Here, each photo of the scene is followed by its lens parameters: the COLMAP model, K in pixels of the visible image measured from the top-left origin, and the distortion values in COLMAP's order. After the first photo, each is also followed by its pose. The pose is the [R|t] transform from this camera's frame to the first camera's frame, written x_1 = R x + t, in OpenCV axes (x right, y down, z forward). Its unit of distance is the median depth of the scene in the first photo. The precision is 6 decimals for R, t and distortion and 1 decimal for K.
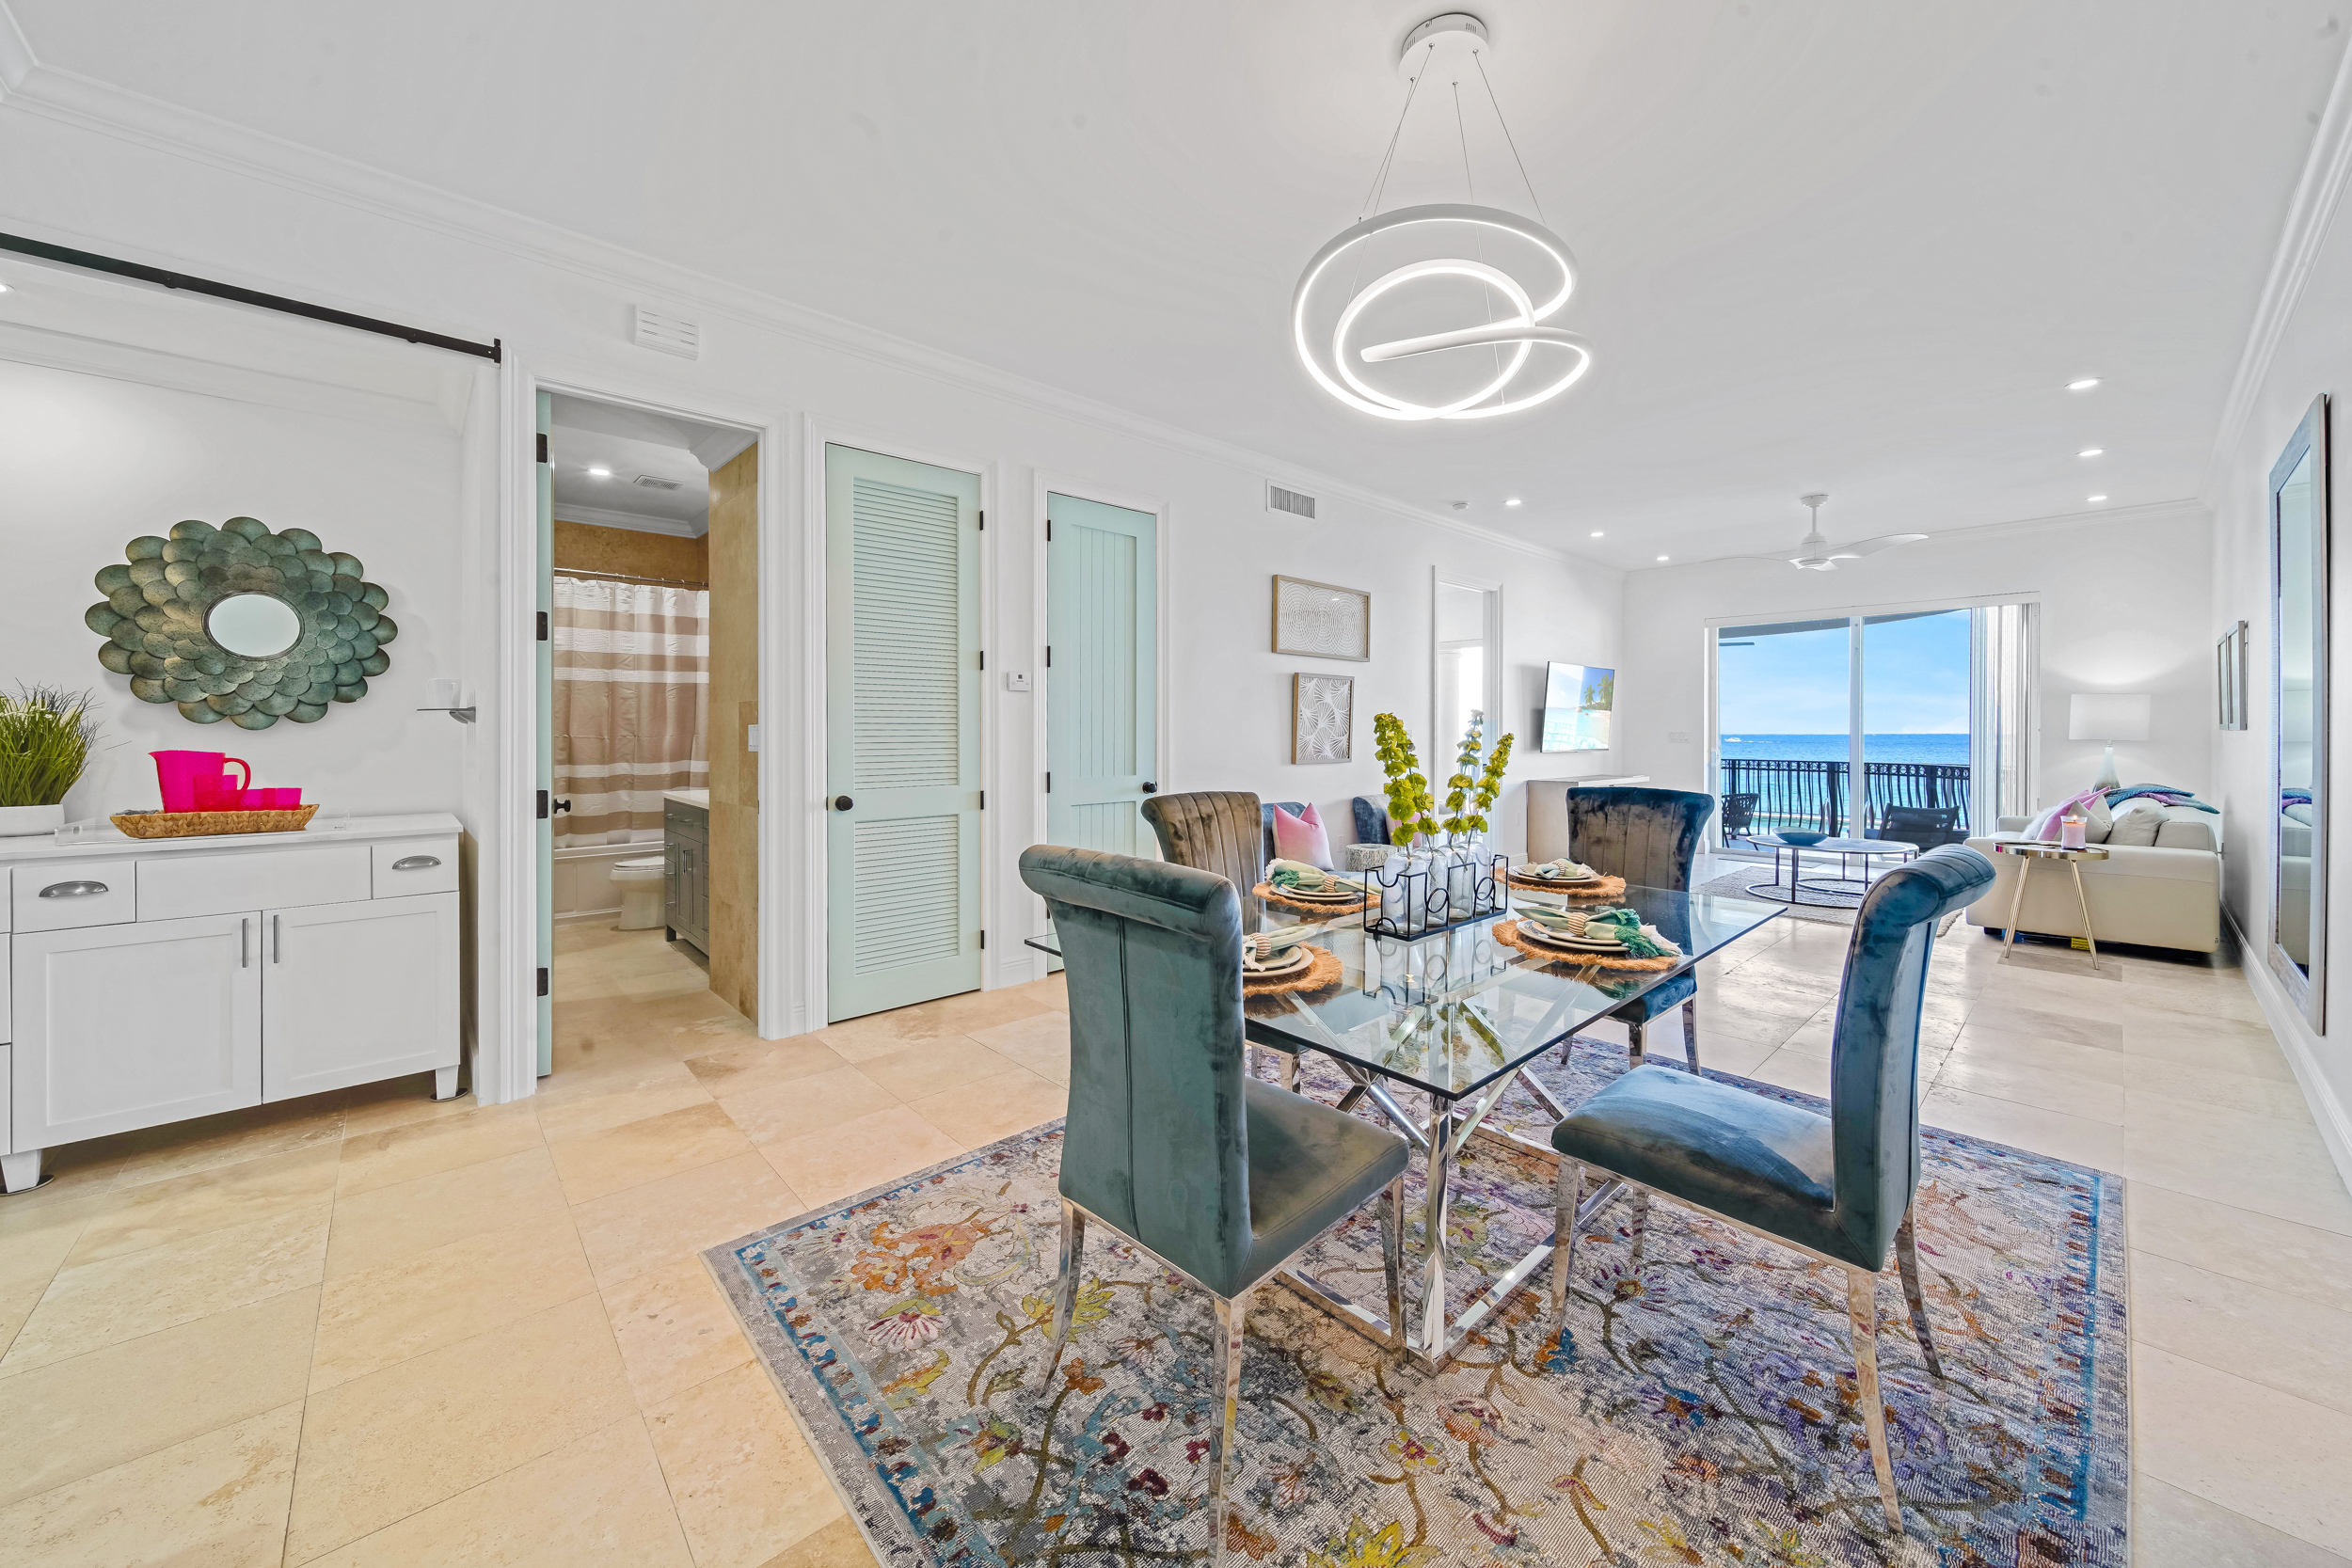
lens RADIAL K [[835.9, 0, 1188.8], [0, 835.9, 737.7], [0, 0, 1]] dist [-0.001966, -0.001229]
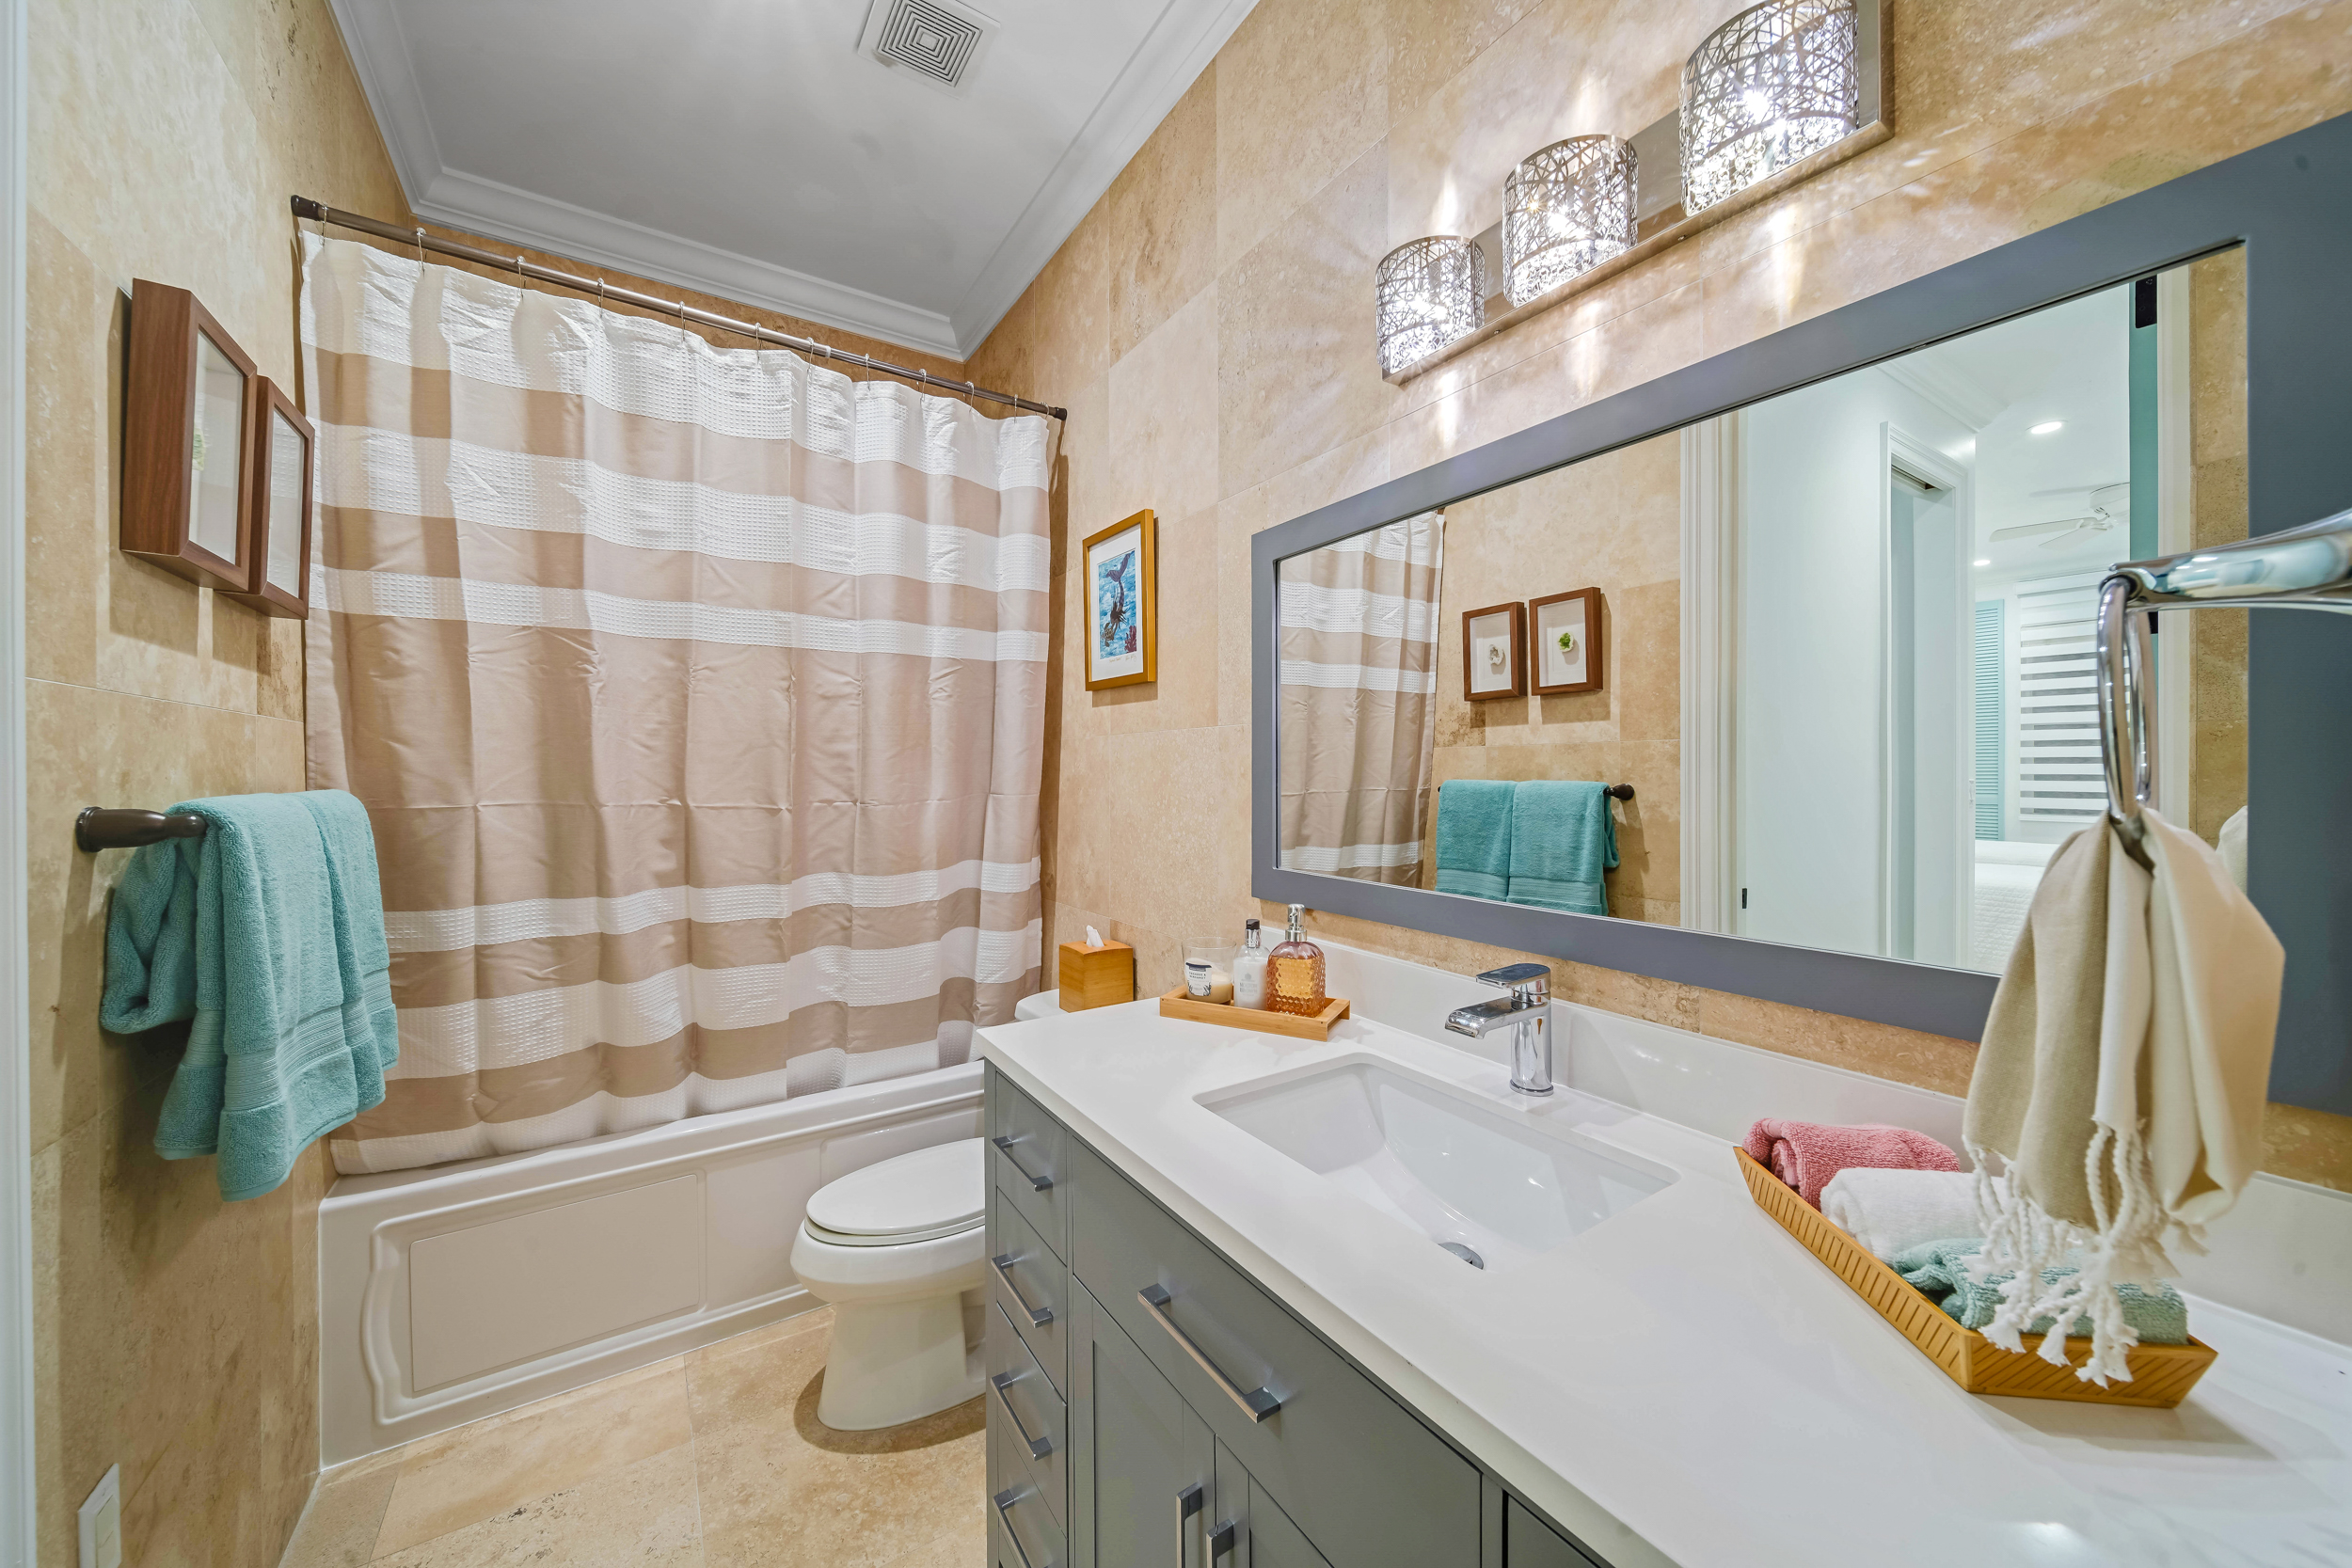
lens RADIAL K [[835.9, 0, 1172.4], [0, 835.9, 777.2], [0, 0, 1]] dist [-0.001966, -0.001229]
pose [[0.984449, -0.002982, -0.175647, -0.461966], [0.002293, 0.999989, -0.004122, -0.010970], [0.175658, 0.003655, 0.984445, 0.664092]]
